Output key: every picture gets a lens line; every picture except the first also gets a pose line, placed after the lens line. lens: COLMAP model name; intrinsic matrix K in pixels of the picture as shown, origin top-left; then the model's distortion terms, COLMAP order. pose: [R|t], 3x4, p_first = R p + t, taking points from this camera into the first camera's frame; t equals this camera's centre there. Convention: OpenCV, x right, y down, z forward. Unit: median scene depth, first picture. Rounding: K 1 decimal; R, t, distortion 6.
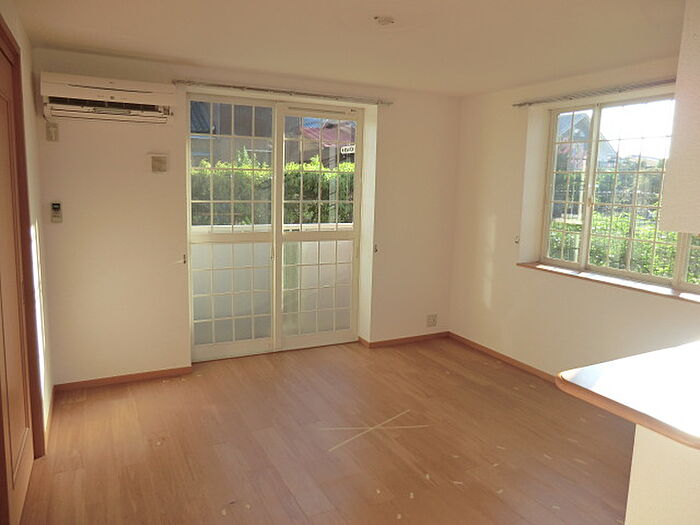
lens RADIAL K [[510.0, 0, 350.0], [0, 510.0, 262.5], [0, 0, 1]] dist [-0.112999, 0.130145]
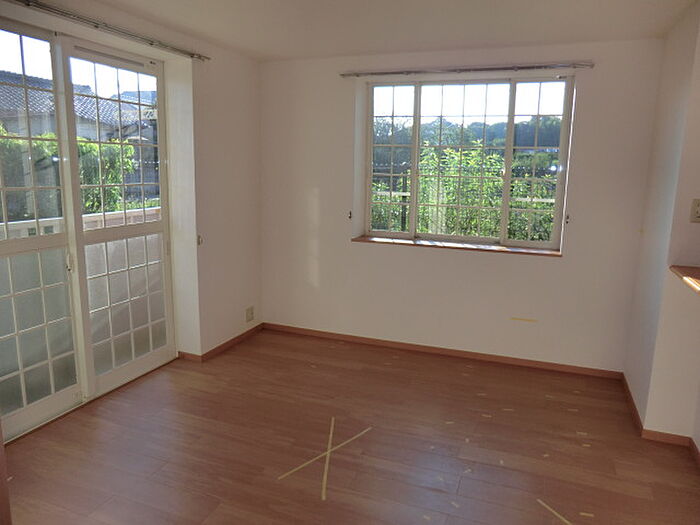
lens RADIAL K [[510.0, 0, 350.0], [0, 510.0, 262.5], [0, 0, 1]] dist [-0.112999, 0.130145]
pose [[0.747139, -0.135511, 0.650708, -0.298231], [0.104316, 0.990771, 0.086555, -0.036628], [-0.656431, 0.003211, 0.754379, 0.239497]]
